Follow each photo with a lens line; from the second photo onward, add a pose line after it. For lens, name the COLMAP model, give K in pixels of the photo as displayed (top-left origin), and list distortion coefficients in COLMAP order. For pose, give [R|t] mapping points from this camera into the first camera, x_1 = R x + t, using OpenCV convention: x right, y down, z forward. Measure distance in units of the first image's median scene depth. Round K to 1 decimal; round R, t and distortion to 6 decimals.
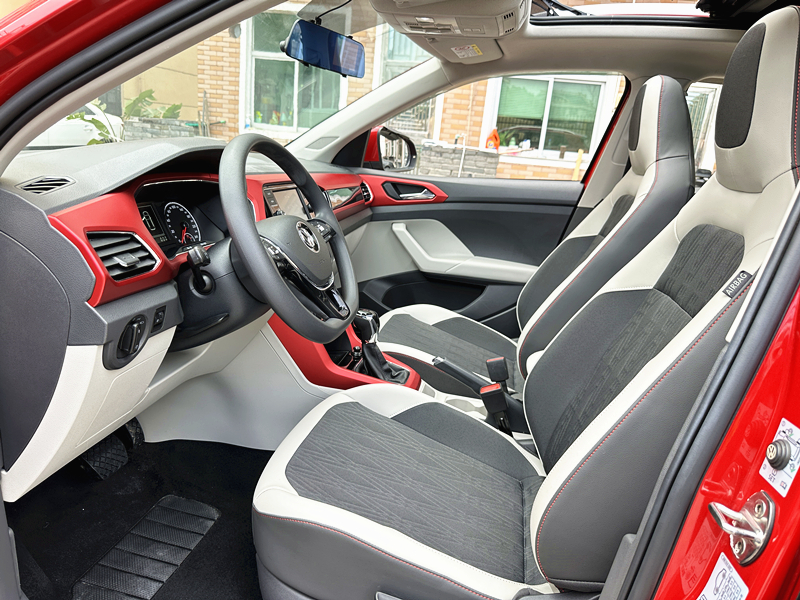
lens RADIAL K [[568.1, 0, 400.0], [0, 568.1, 300.0], [0, 0, 1]] dist [0.200553, -0.340586]
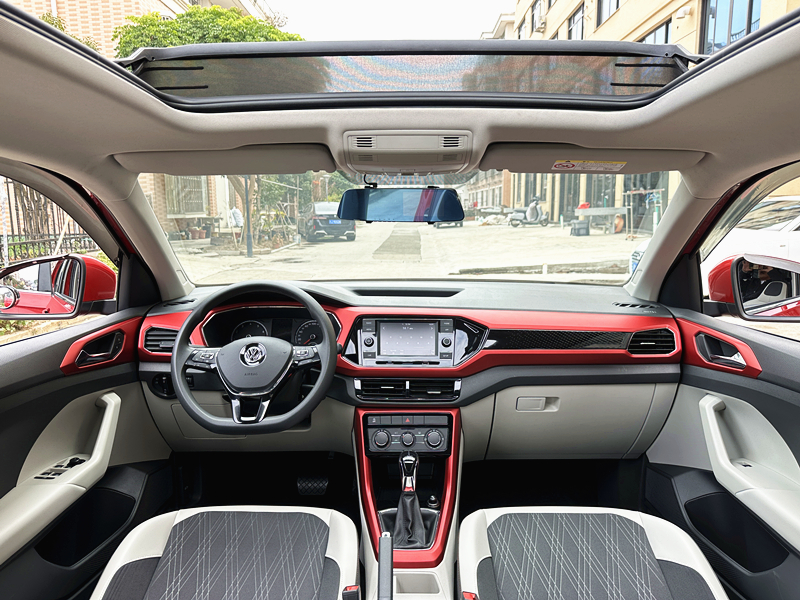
lens RADIAL K [[576.2, 0, 400.0], [0, 576.2, 300.0], [0, 0, 1]] dist [0.099448, -0.157185]
pose [[0.170780, 0.074970, -0.982453, 0.601156], [-0.245897, 0.968794, 0.031183, -0.178113], [0.954133, 0.236256, 0.183886, 0.522351]]
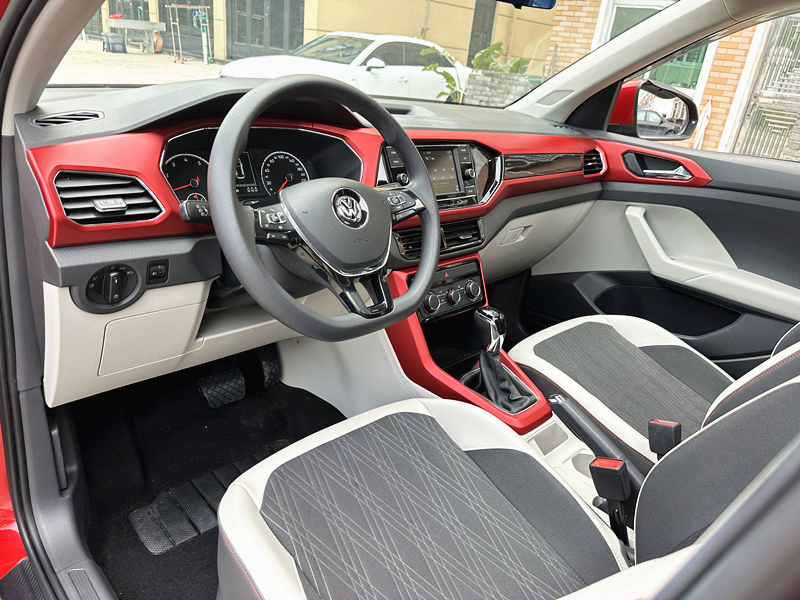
lens RADIAL K [[576.2, 0, 400.0], [0, 576.2, 300.0], [0, 0, 1]] dist [0.099448, -0.157185]
pose [[0.826265, 0.224857, -0.516454, 0.173171], [-0.190773, 0.974392, 0.119023, -0.046693], [0.529991, 0.000181, 0.848003, 0.172115]]
